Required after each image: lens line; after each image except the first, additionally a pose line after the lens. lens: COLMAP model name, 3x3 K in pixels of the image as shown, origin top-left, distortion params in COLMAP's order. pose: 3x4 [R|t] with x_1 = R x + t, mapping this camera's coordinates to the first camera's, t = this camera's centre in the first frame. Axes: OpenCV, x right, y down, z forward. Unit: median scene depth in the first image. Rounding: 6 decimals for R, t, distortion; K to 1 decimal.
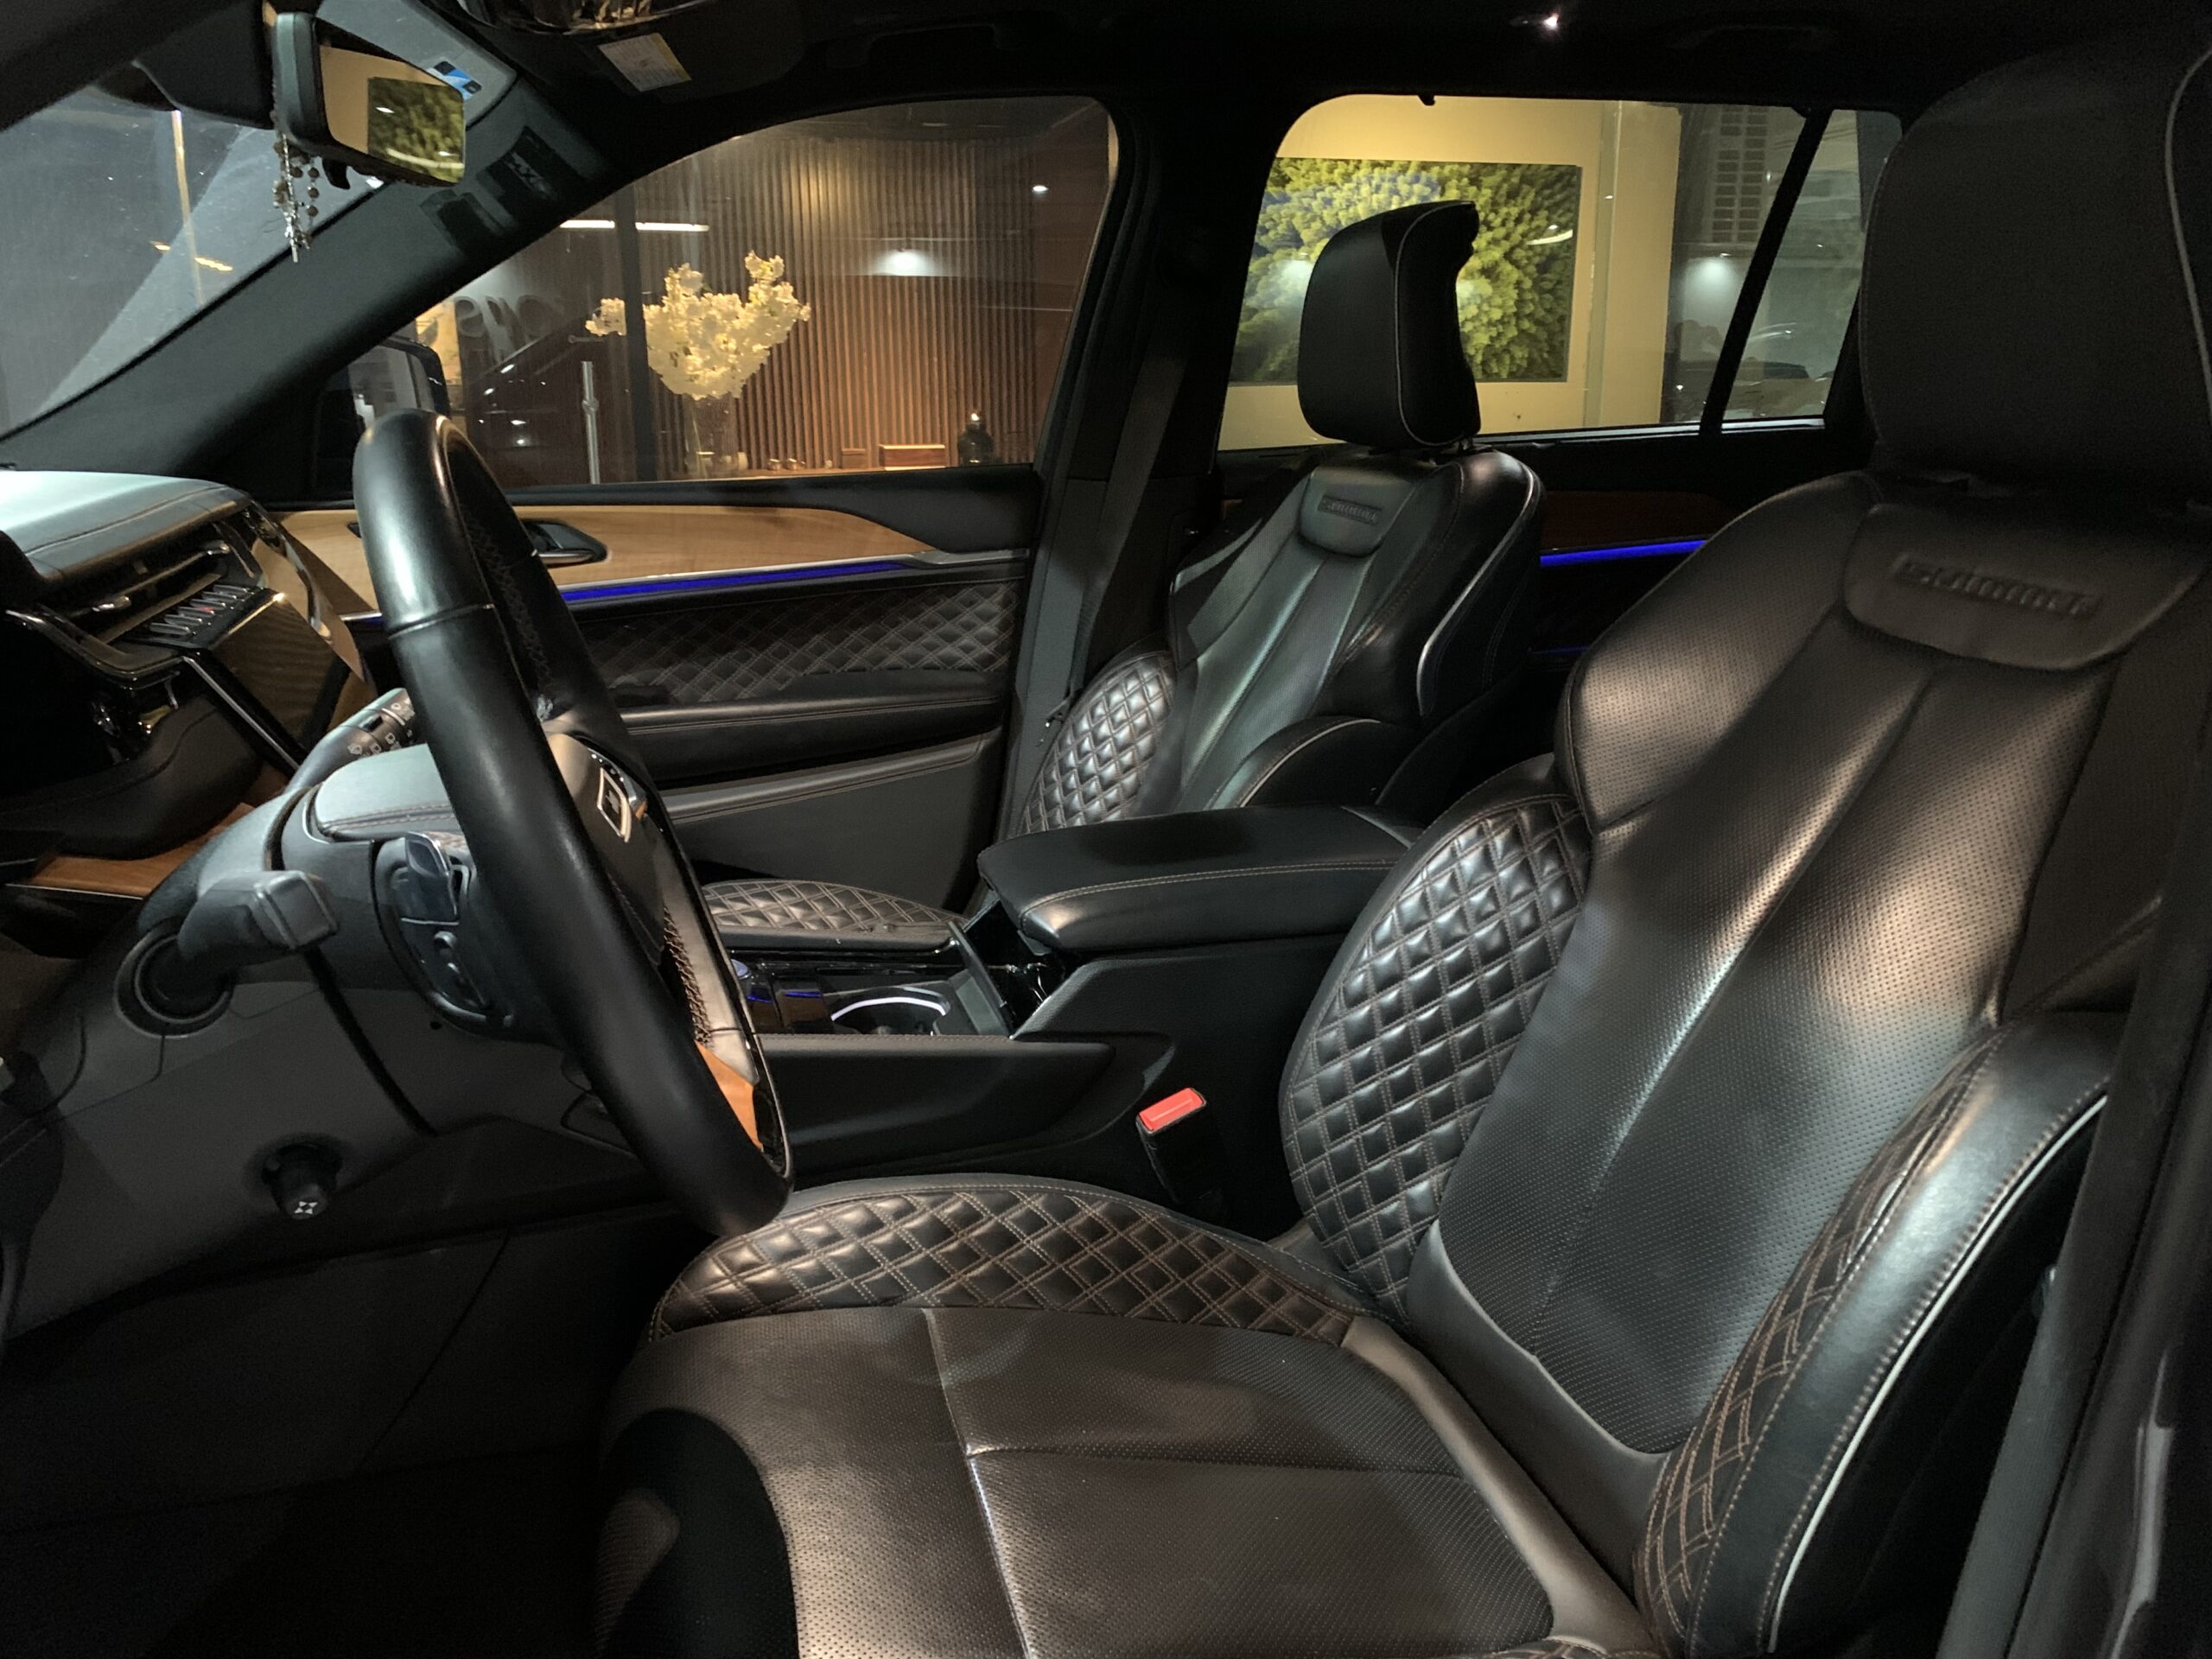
lens RADIAL K [[1661.6, 0, 1062.4], [0, 1661.6, 874.6], [0, 0, 1]] dist [0.003214, 0.001468]
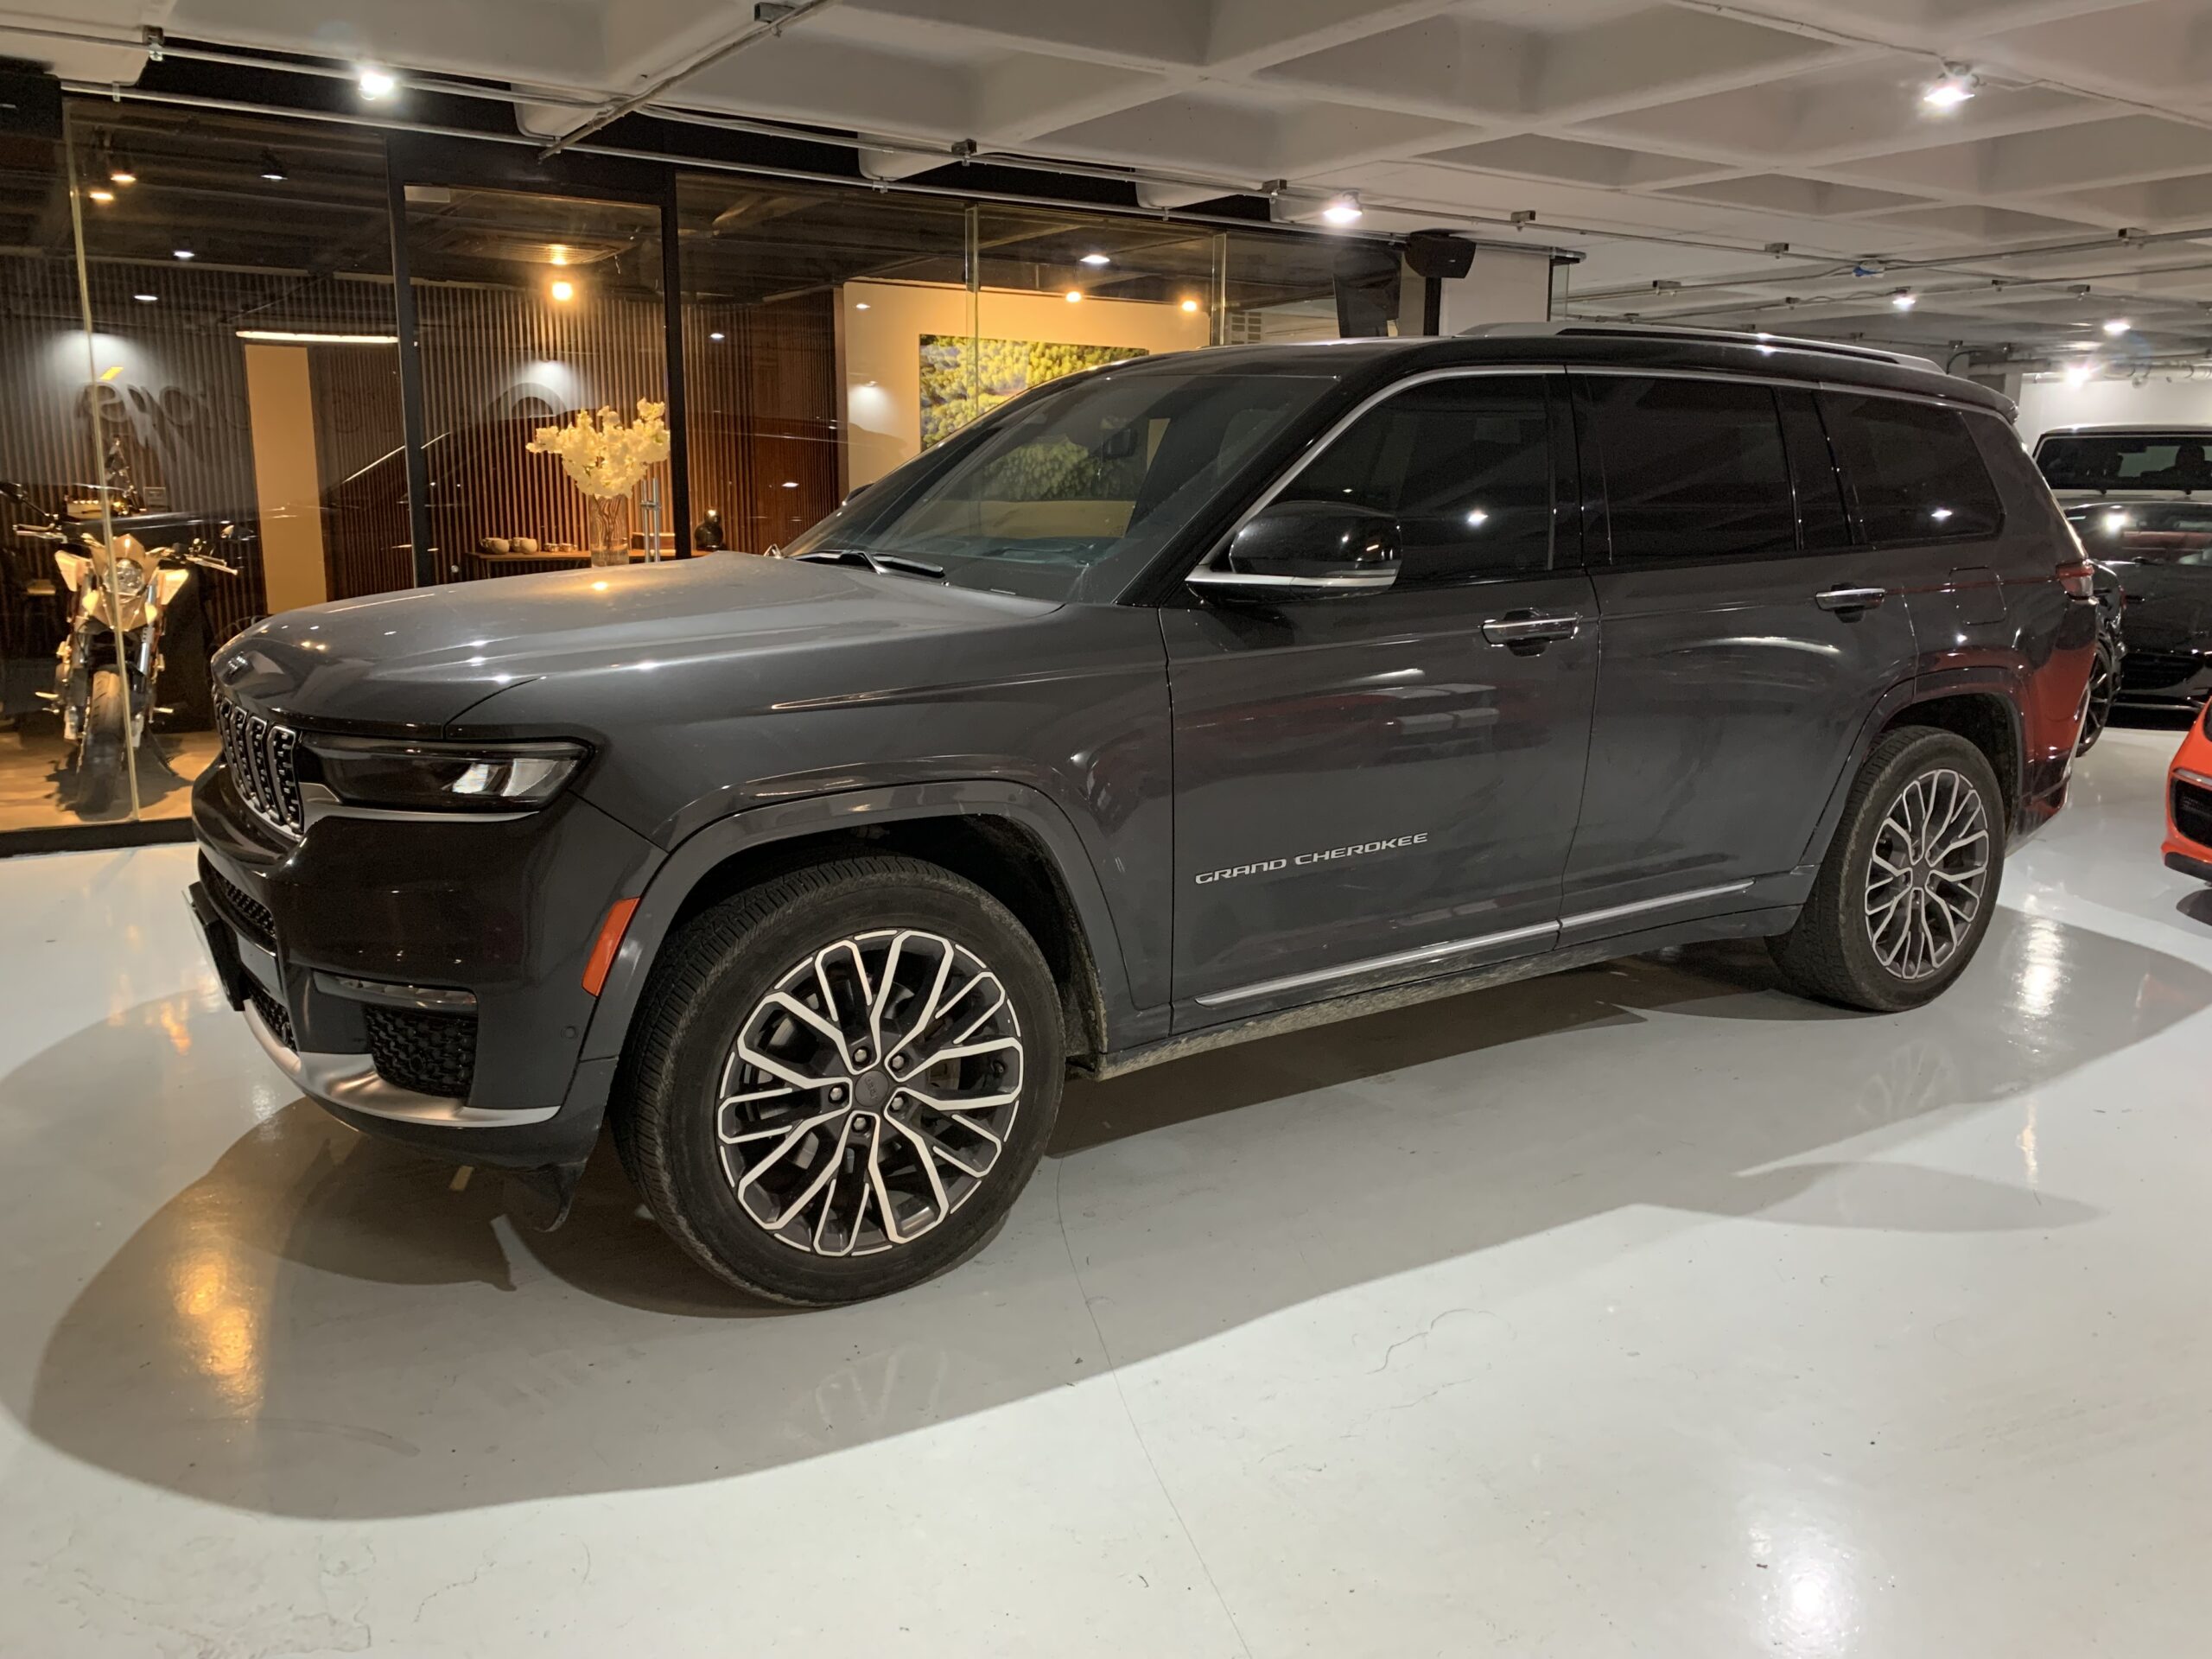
lens RADIAL K [[1665.9, 0, 1110.1], [0, 1665.9, 860.7], [0, 0, 1]] dist [0.049692, -0.044255]
pose [[0.947380, -0.047262, 0.316602, -0.207336], [0.067116, 0.996384, -0.052093, 0.092609], [-0.312995, 0.070601, 0.947127, -0.346339]]
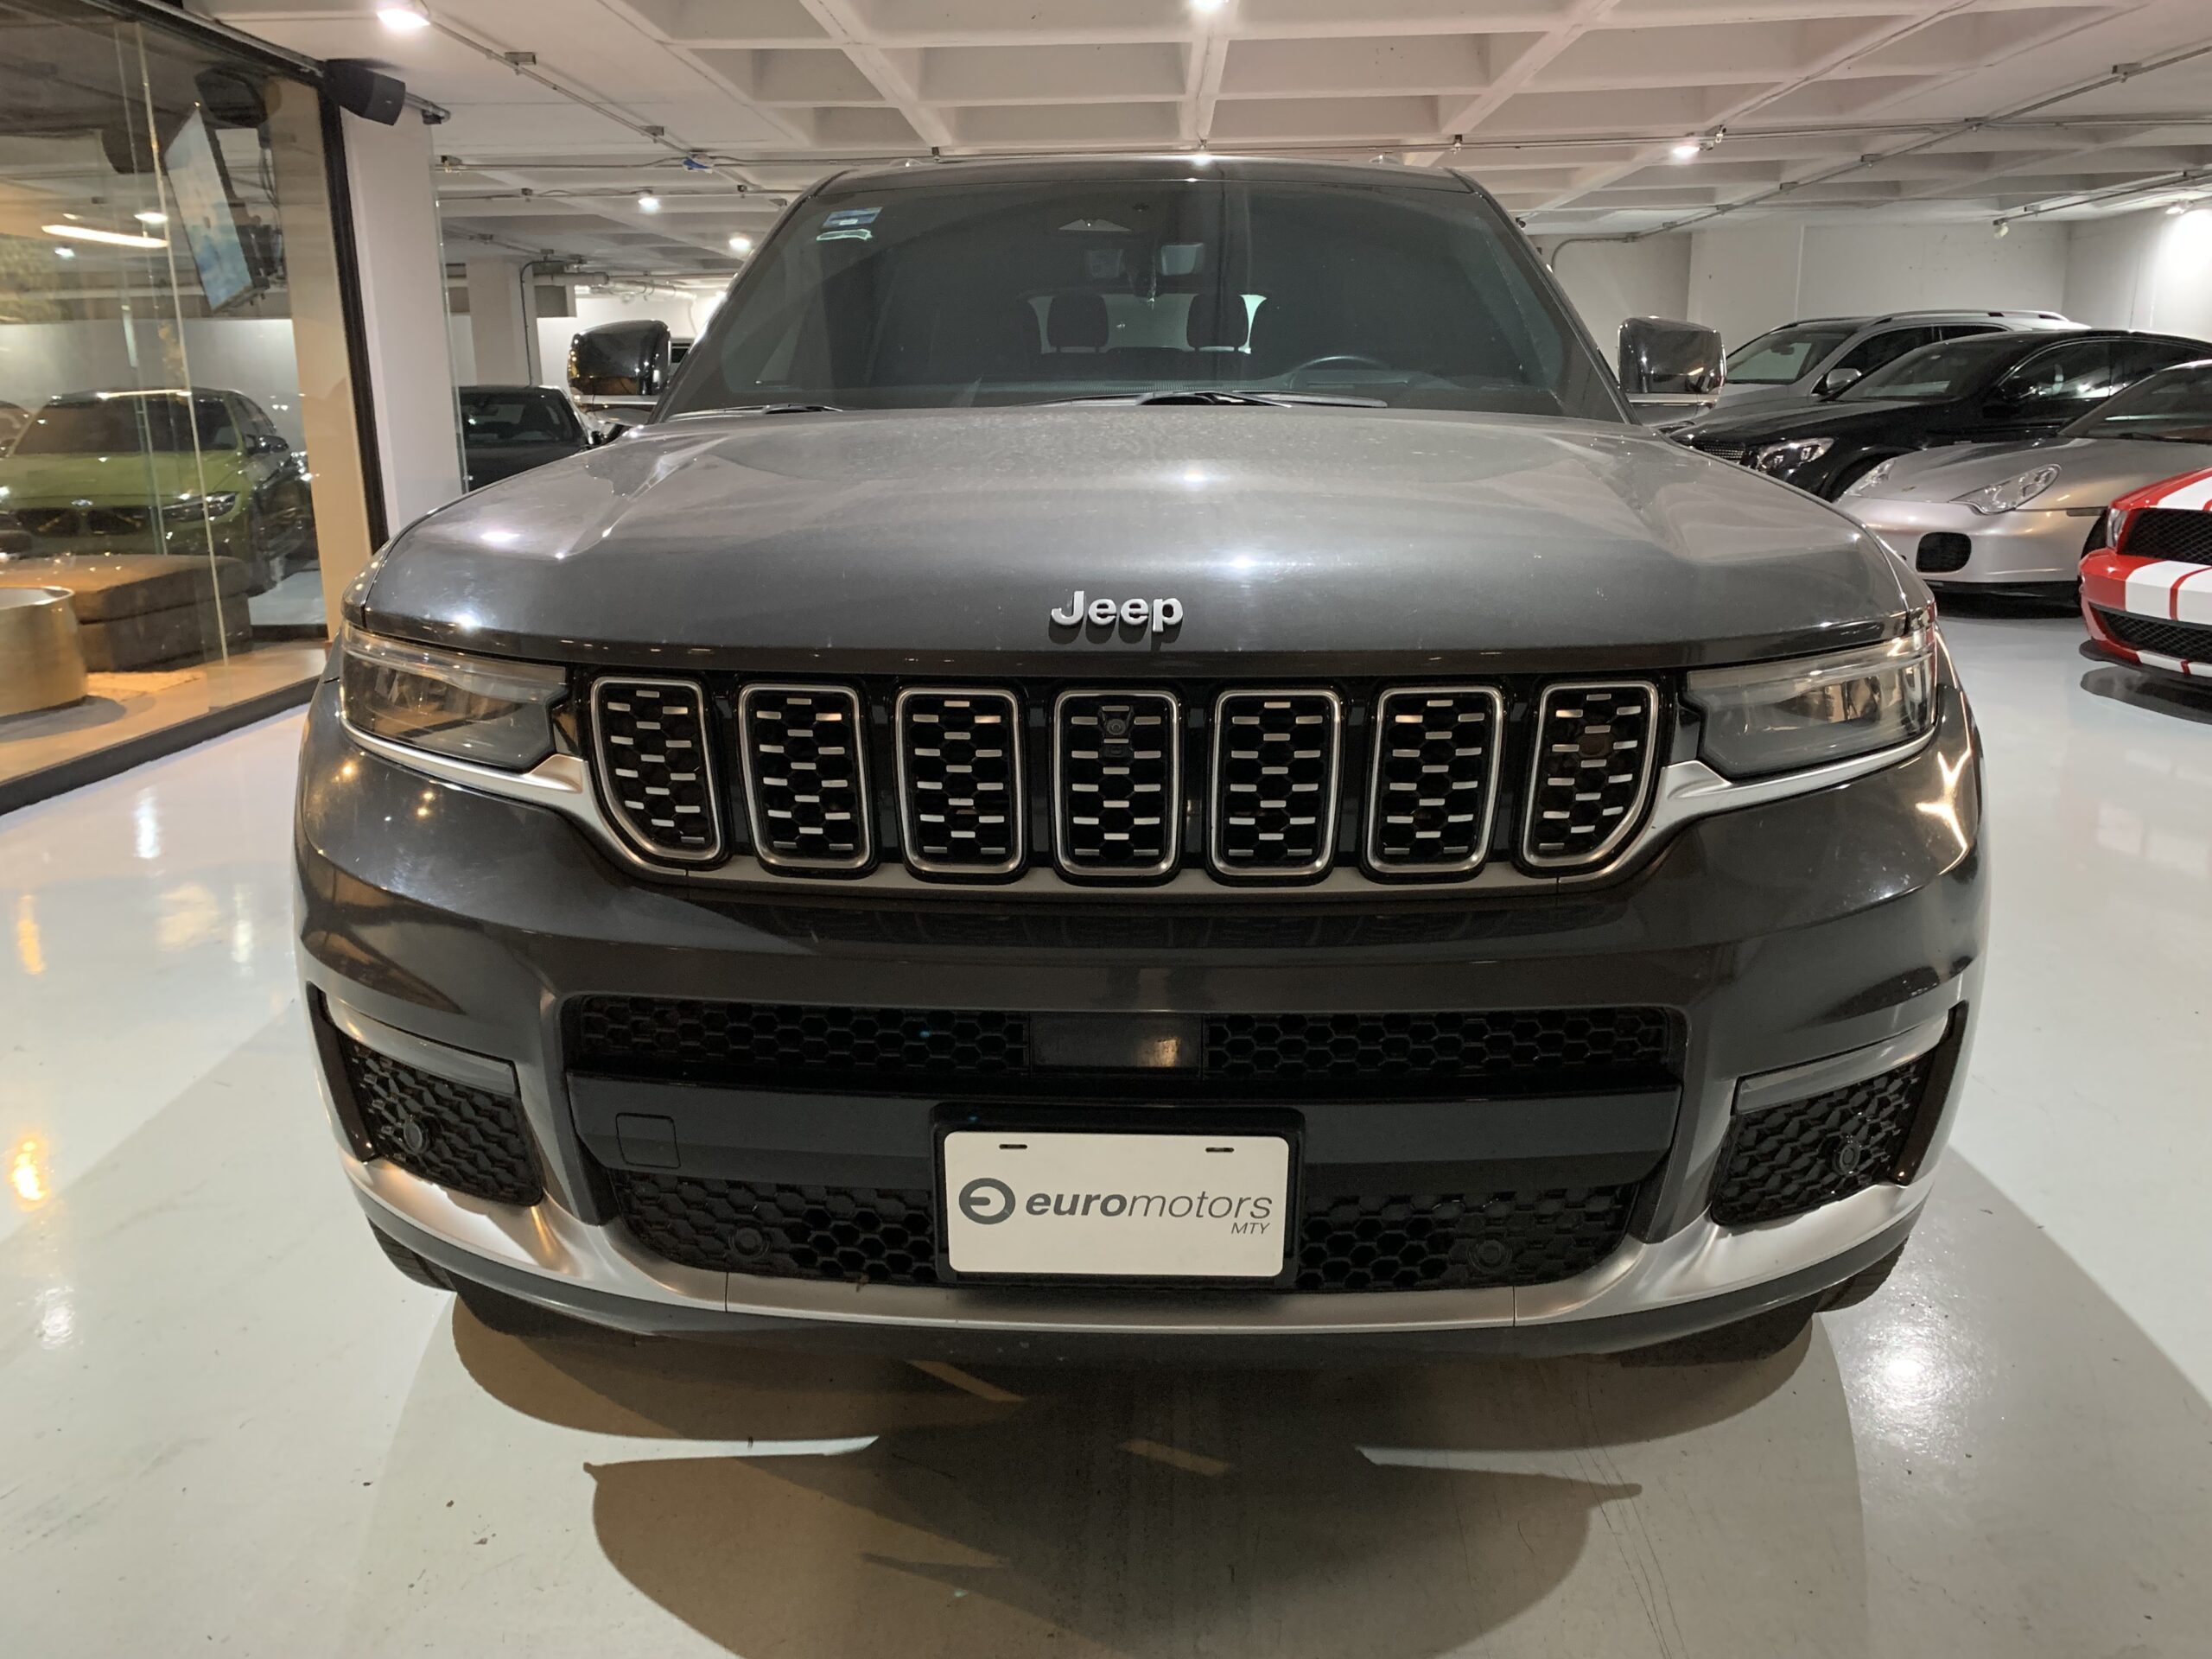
lens RADIAL K [[1692.6, 0, 1106.0], [0, 1692.6, 829.5], [0, 0, 1]] dist [0.015121, 0.000177]
pose [[0.289101, -0.225009, 0.930479, -0.451675], [0.283246, 0.948569, 0.141379, 0.010180], [-0.914435, 0.222682, 0.337966, 0.018338]]
